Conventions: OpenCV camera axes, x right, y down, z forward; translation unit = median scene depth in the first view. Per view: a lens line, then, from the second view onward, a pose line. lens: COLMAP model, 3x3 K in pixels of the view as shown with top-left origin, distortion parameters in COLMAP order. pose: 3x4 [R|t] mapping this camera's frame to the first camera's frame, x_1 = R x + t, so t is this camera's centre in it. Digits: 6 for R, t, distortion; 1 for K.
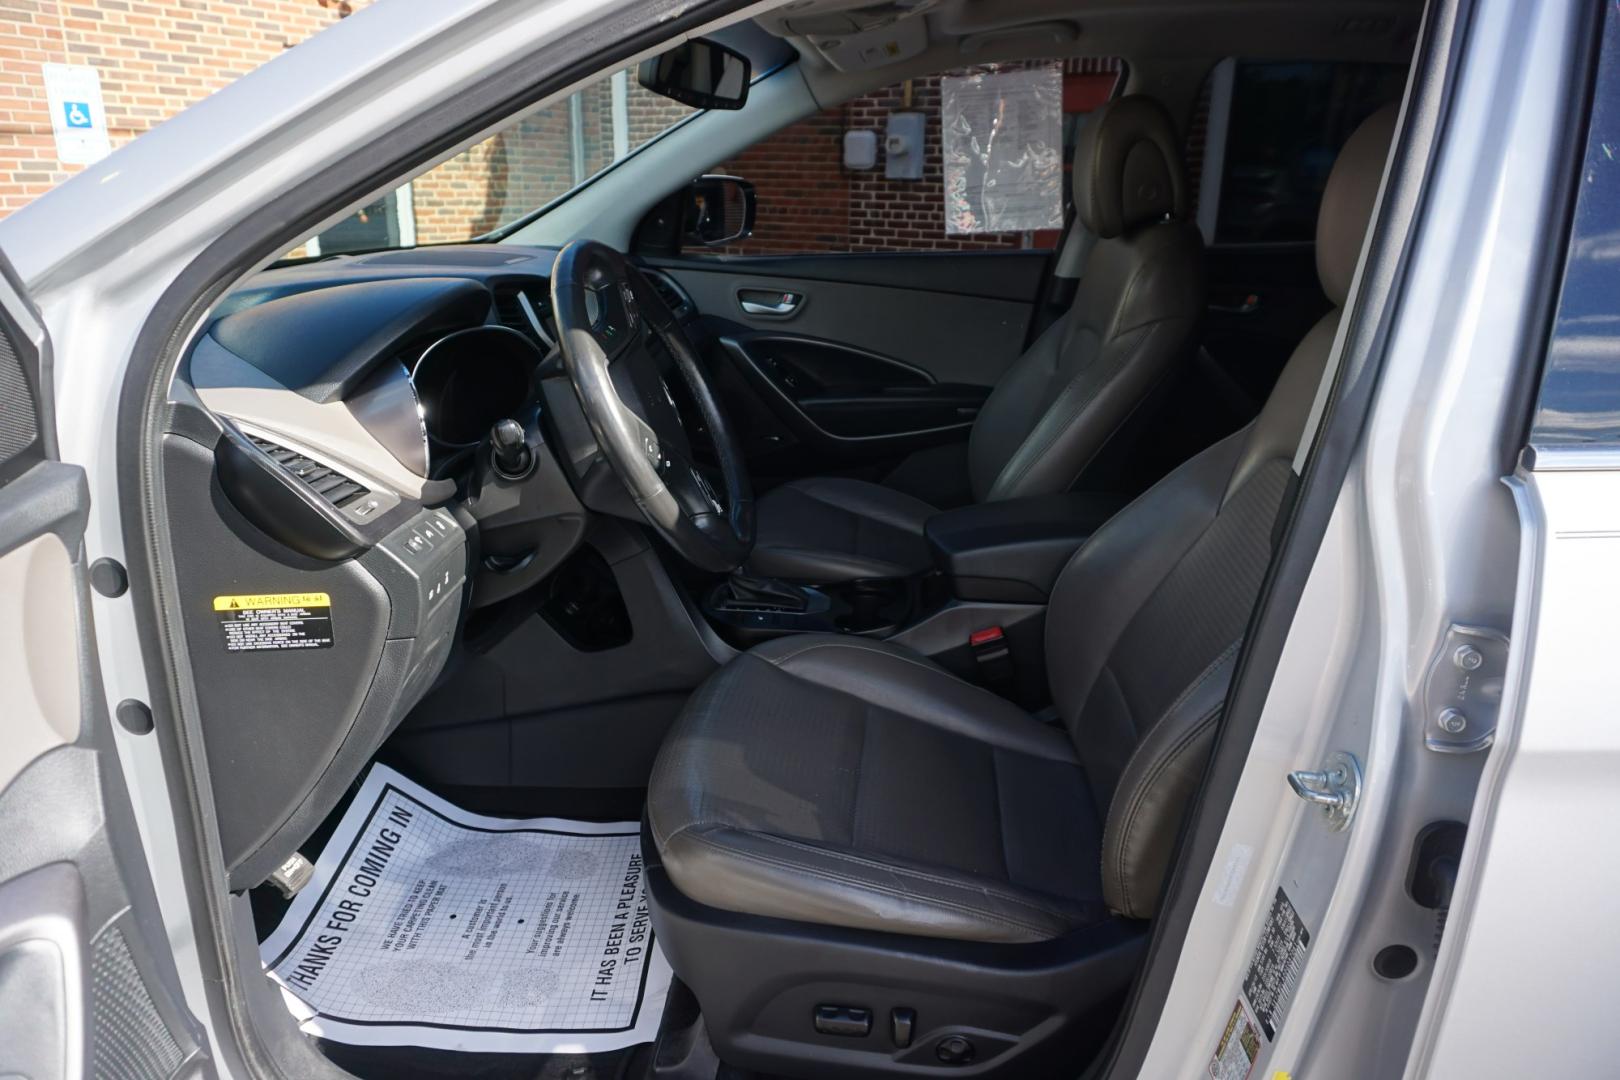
lens RADIAL K [[1083.3, 0, 800.8], [0, 1083.3, 538.8], [0, 0, 1]] dist [-0.042579, 0.031966]
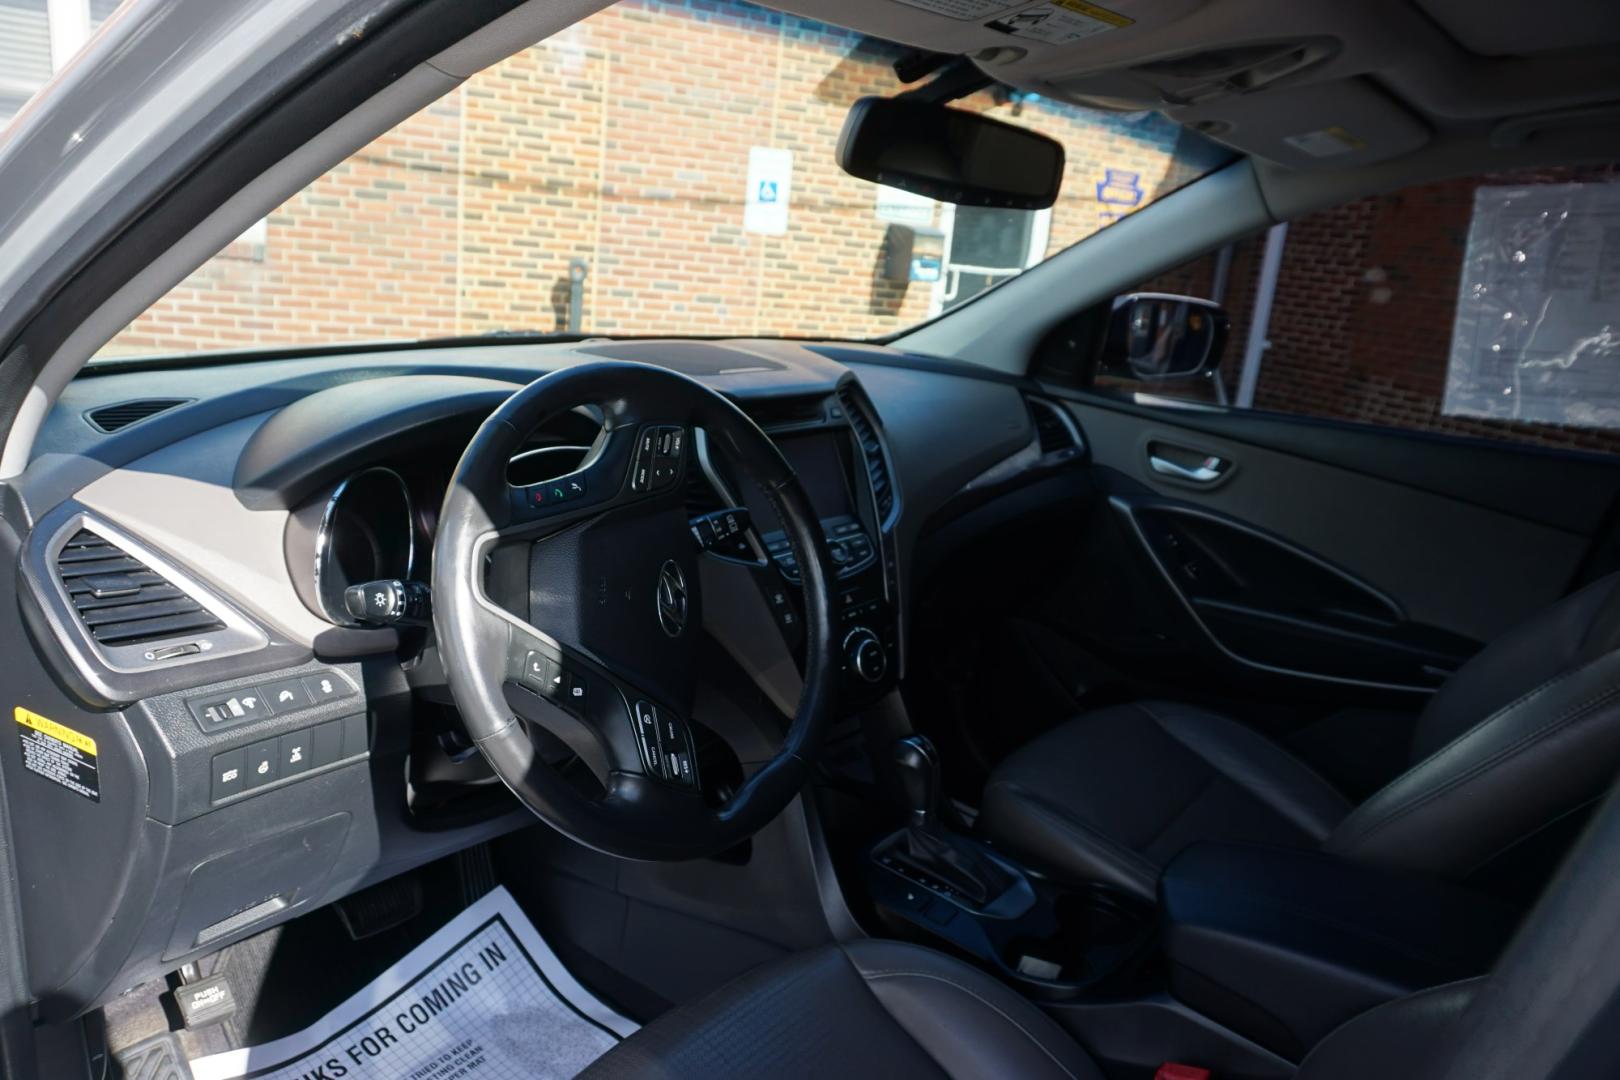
lens RADIAL K [[1083.3, 0, 791.5], [0, 1083.3, 525.0], [0, 0, 1]] dist [-0.042579, 0.031966]
pose [[0.815323, 0.205963, -0.541136, 0.184059], [-0.254727, 0.966884, -0.015786, -0.105293], [0.519964, 0.150713, 0.840787, 0.251765]]
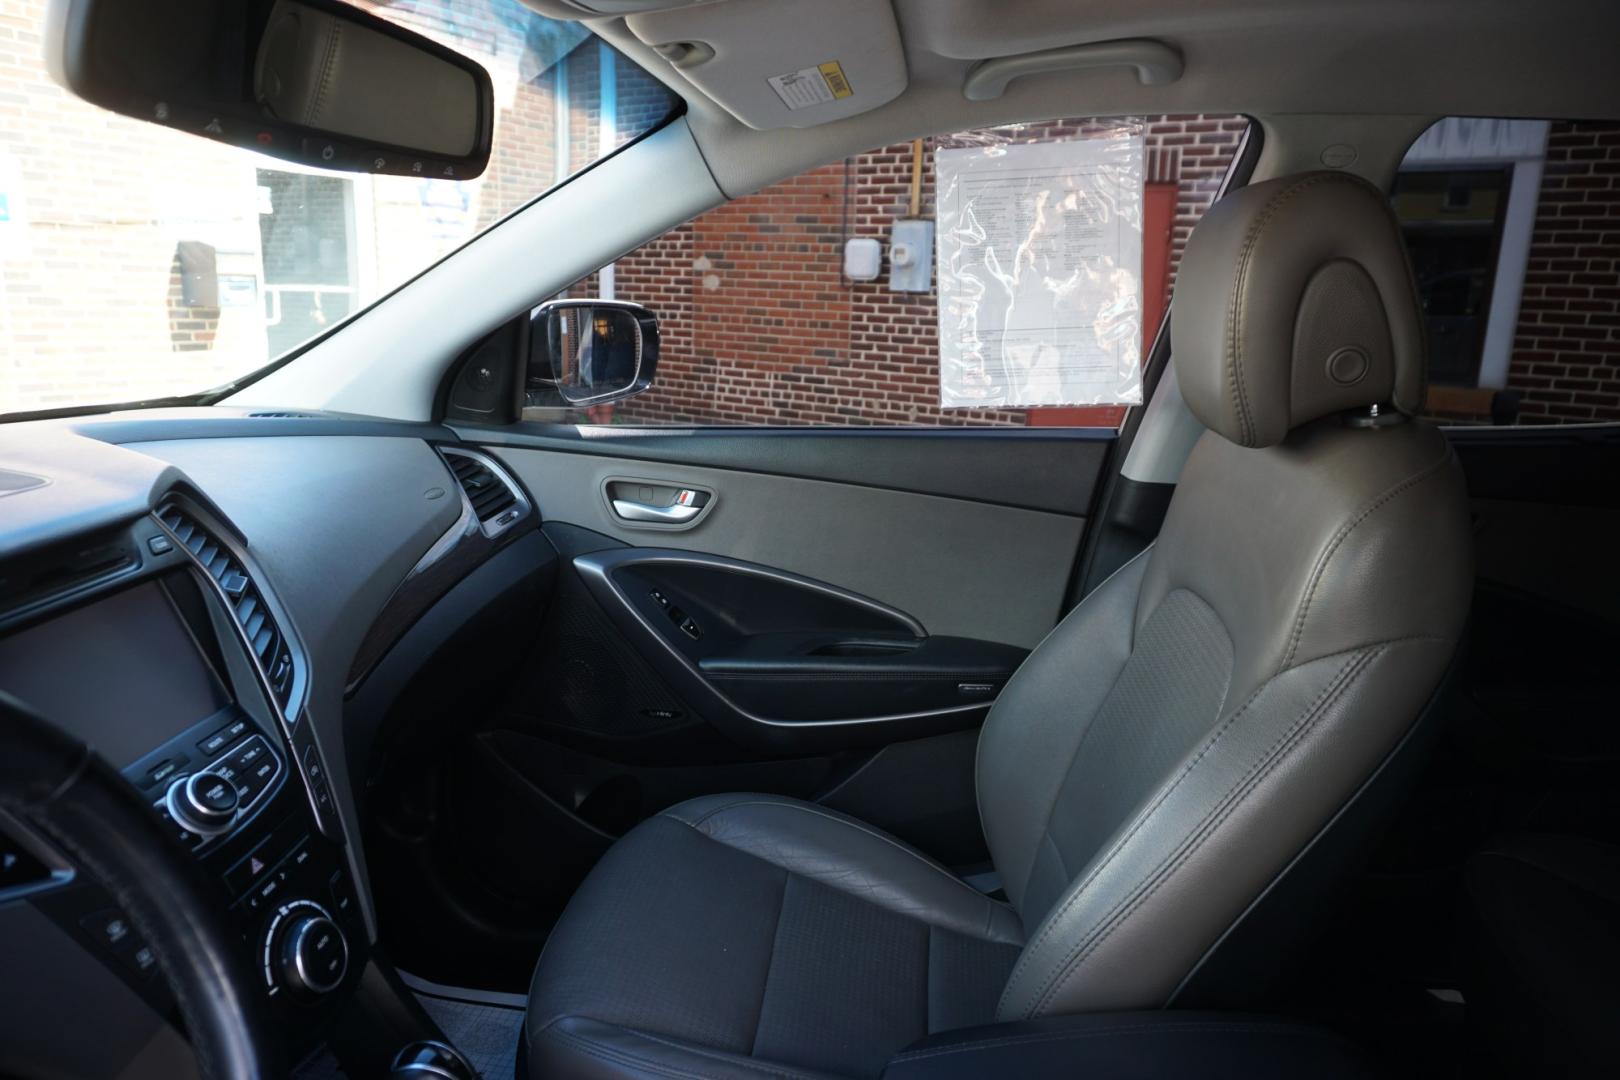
lens RADIAL K [[1083.3, 0, 802.1], [0, 1083.3, 533.6], [0, 0, 1]] dist [-0.042579, 0.031966]
pose [[0.999742, 0.021038, -0.008530, 0.067189], [-0.021759, 0.995169, -0.095735, -0.160741], [0.006475, 0.095896, 0.995370, 0.431322]]
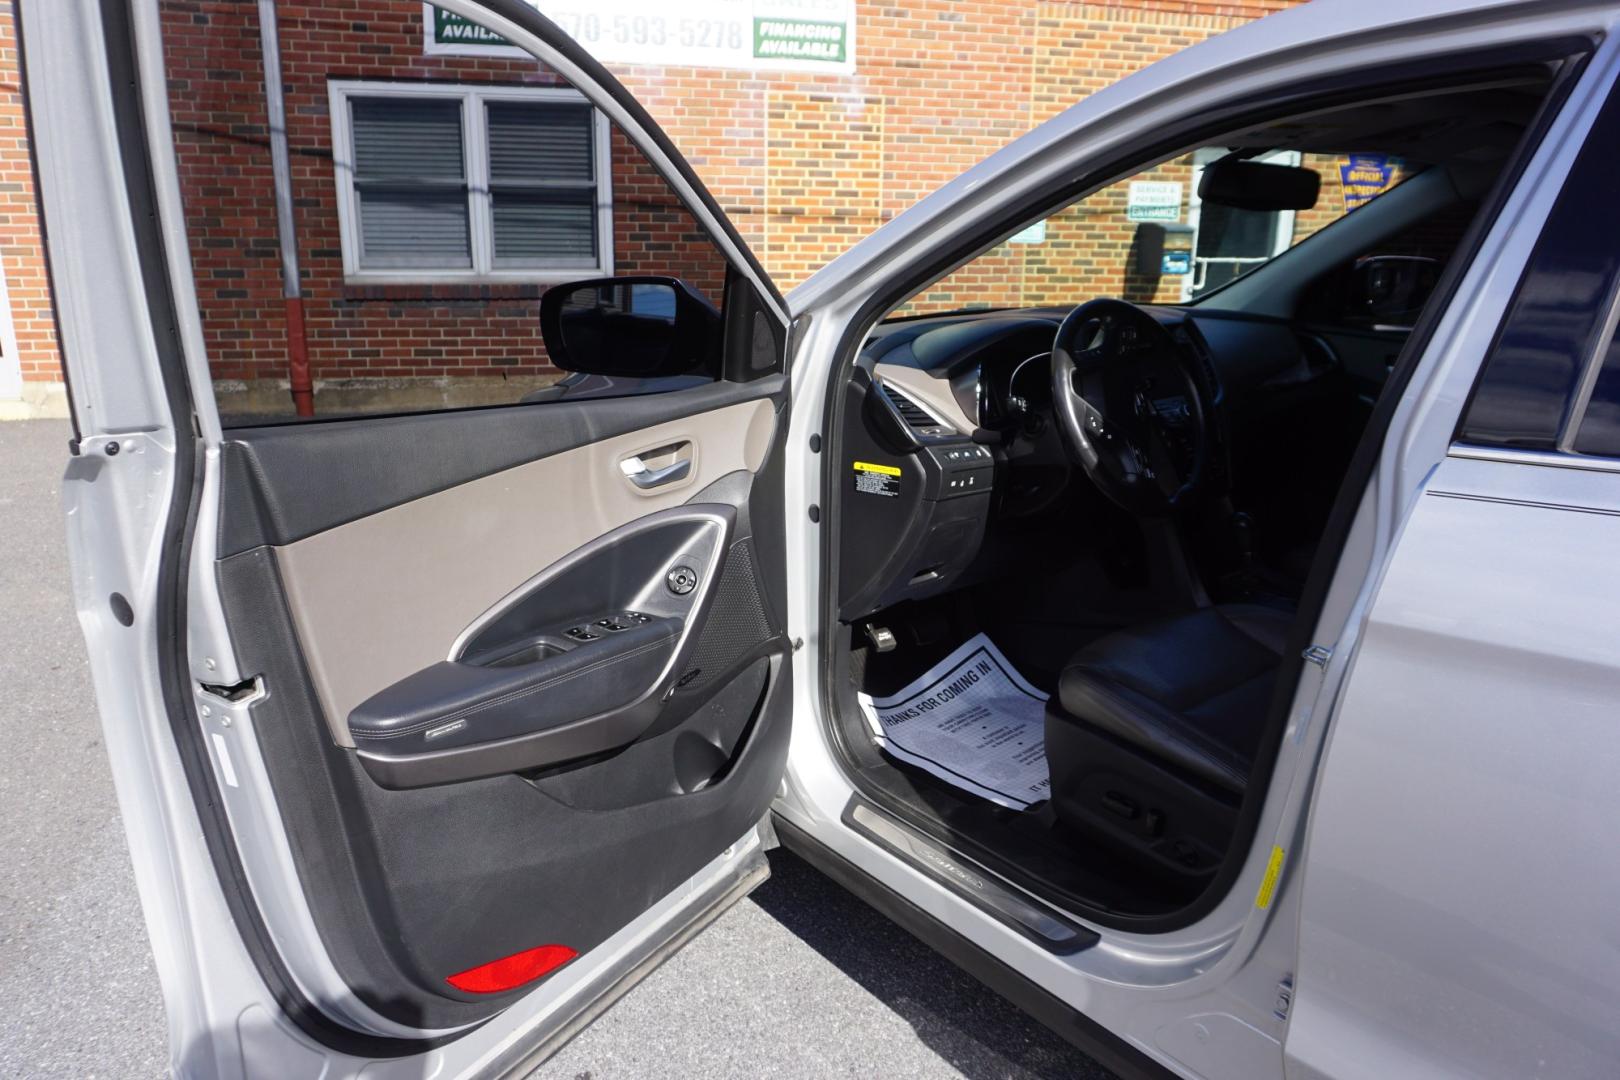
lens RADIAL K [[1083.3, 0, 808.0], [0, 1083.3, 537.7], [0, 0, 1]] dist [-0.042579, 0.031966]
pose [[0.700238, 0.177292, -0.691544, 0.373846], [-0.220004, 0.975119, 0.027223, 0.070302], [0.679165, 0.133080, 0.721821, -0.235624]]
